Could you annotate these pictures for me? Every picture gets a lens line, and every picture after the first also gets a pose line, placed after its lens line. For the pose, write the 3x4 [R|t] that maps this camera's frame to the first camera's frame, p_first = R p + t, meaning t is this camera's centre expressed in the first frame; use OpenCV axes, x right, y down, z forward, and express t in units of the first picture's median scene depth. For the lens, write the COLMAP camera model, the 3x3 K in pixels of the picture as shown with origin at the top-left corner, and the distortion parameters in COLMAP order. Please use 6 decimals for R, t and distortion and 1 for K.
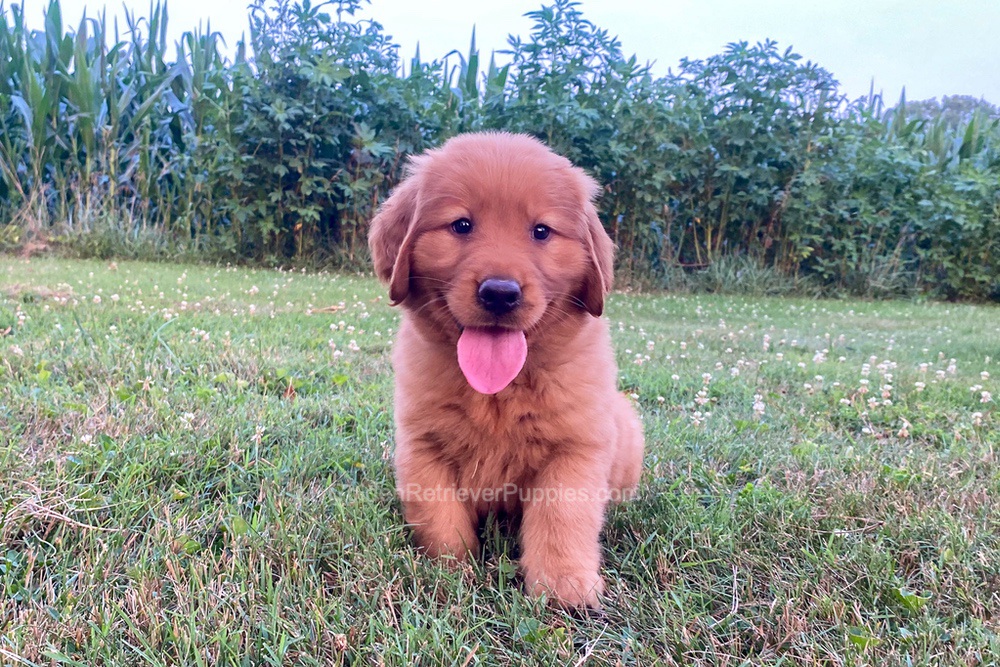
lens RADIAL K [[1077.1, 0, 509.8], [0, 1077.1, 483.8], [0, 0, 1]] dist [0.029143, -0.056635]
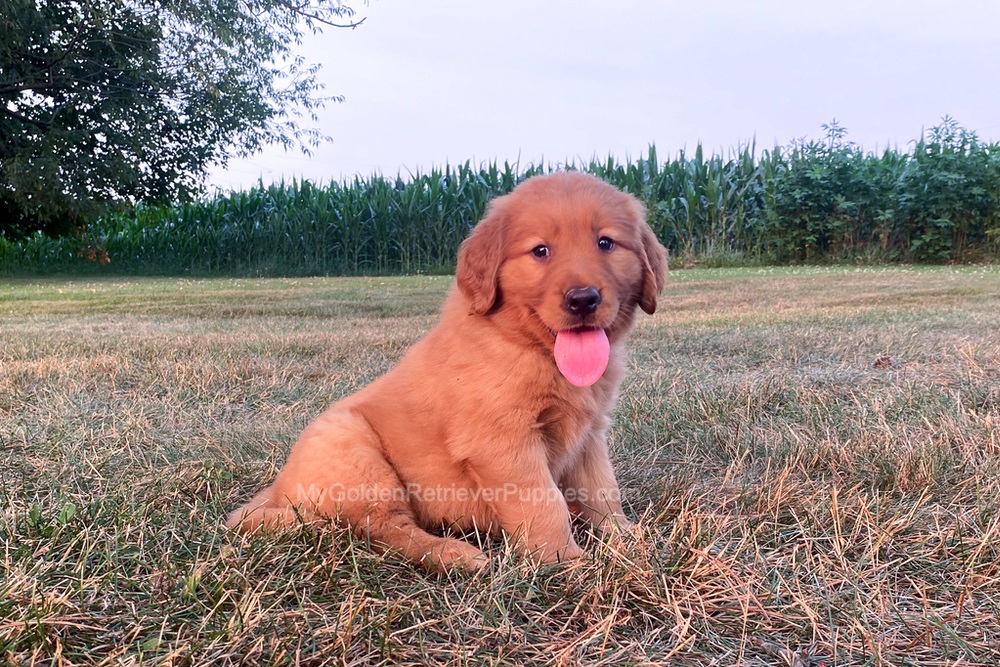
lens RADIAL K [[1070.8, 0, 499.3], [0, 1070.8, 424.8], [0, 0, 1]] dist [0.076209, -0.204282]
pose [[0.844878, 0.005867, -0.534927, 0.418662], [-0.045232, 0.997143, -0.060504, 0.260749], [0.533043, 0.075315, 0.842729, -1.050130]]
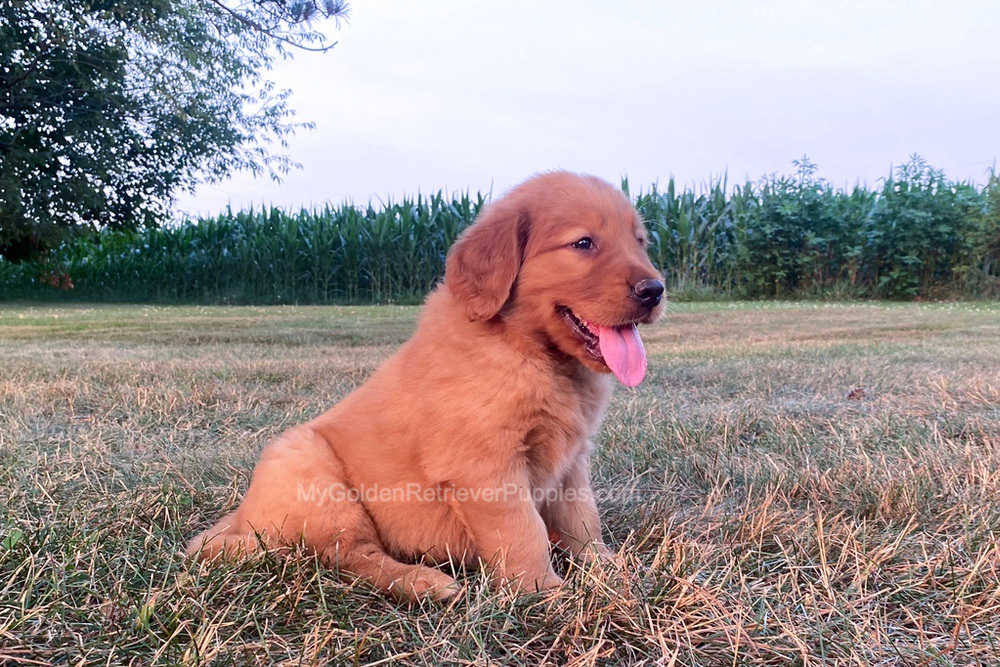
lens RADIAL K [[1074.5, 0, 513.4], [0, 1074.5, 467.1], [0, 0, 1]] dist [0.044882, -0.108417]
pose [[0.865601, 0.015406, -0.500497, 0.416960], [-0.048642, 0.997386, -0.053425, 0.261115], [0.498365, 0.070590, 0.864089, -1.047882]]
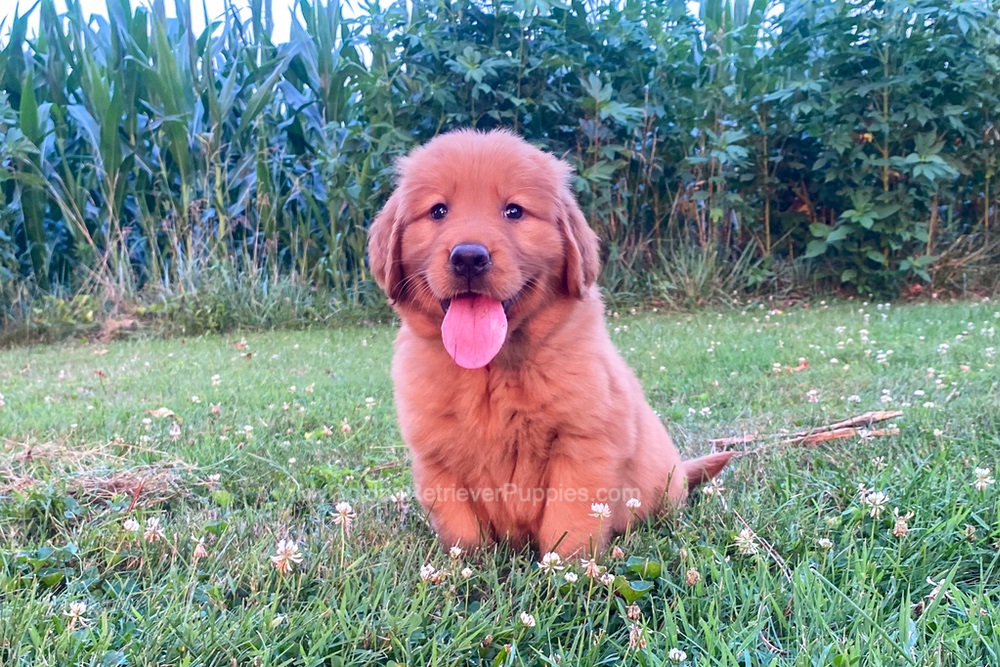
lens RADIAL K [[1155.6, 0, 501.1], [0, 1155.6, 551.7], [0, 0, 1]] dist [0.014013, 0.006570]
pose [[0.989300, -0.077964, -0.123319, -0.128575], [0.080509, 0.996629, 0.015787, -0.071215], [0.121672, -0.025546, 0.992242, 0.314836]]
